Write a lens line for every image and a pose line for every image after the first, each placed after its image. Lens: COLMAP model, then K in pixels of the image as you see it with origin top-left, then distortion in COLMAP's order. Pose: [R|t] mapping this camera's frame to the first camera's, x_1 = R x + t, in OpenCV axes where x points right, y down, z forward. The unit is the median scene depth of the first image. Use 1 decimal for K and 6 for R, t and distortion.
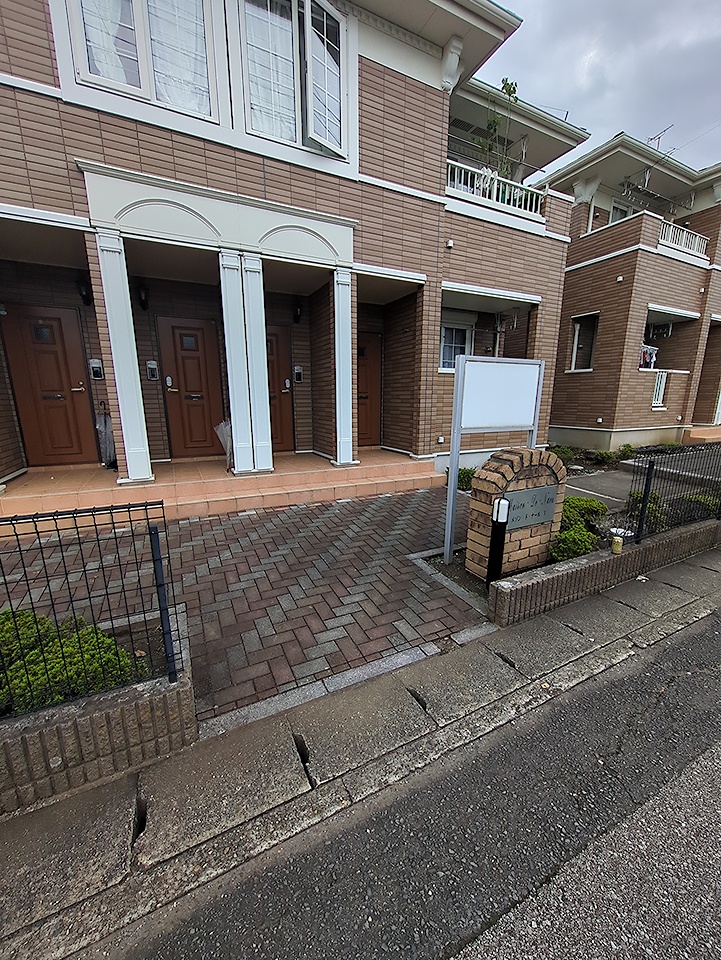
lens RADIAL K [[379.1, 0, 359.7], [0, 379.1, 483.7], [0, 0, 1]] dist [-0.000702, 0.001485]
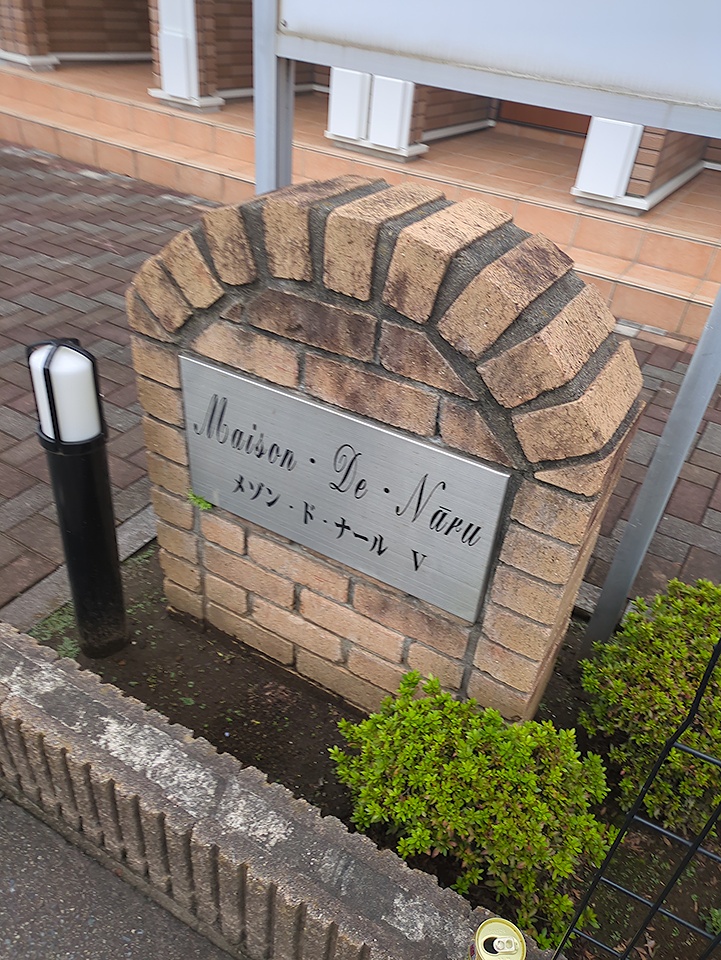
lens RADIAL K [[712.4, 0, 384.7], [0, 712.4, 484.7], [0, 0, 1]] dist [0.031712, 0.001030]
pose [[0.559804, 0.529477, -0.637395, 0.474519], [-0.283586, 0.845190, 0.453026, -0.085248], [0.778587, -0.072850, 0.623293, 0.508093]]
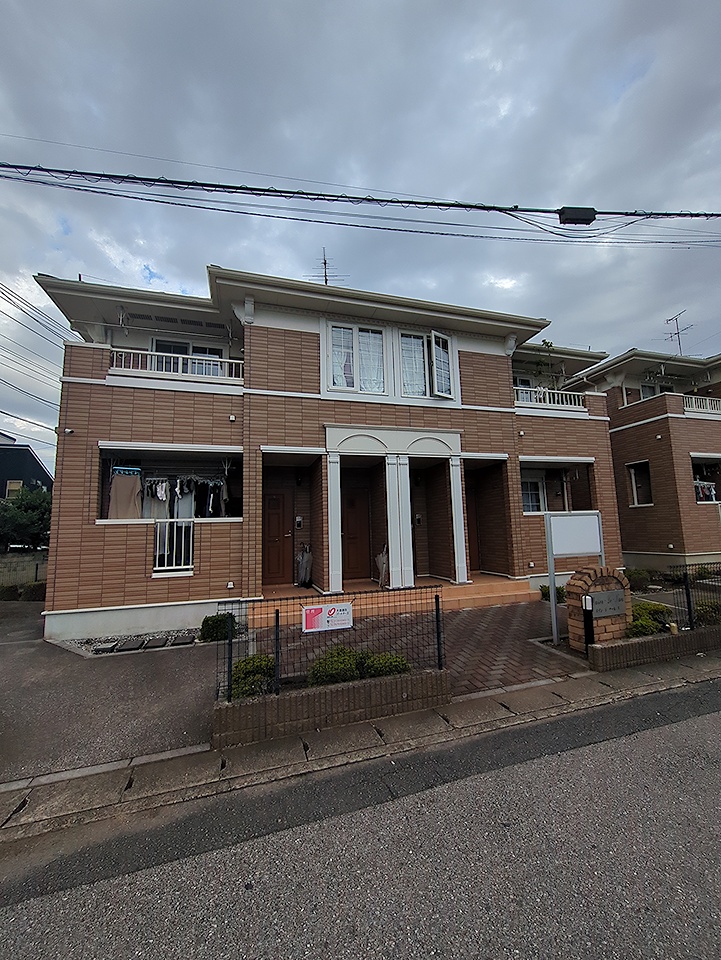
lens RADIAL K [[379.1, 0, 358.6], [0, 379.1, 489.4], [0, 0, 1]] dist [-0.000702, 0.001485]
pose [[0.985220, -0.047714, -0.164513, -0.194530], [-0.007451, 0.947574, -0.319450, 0.080647], [0.171130, 0.315955, 0.933213, -0.537681]]
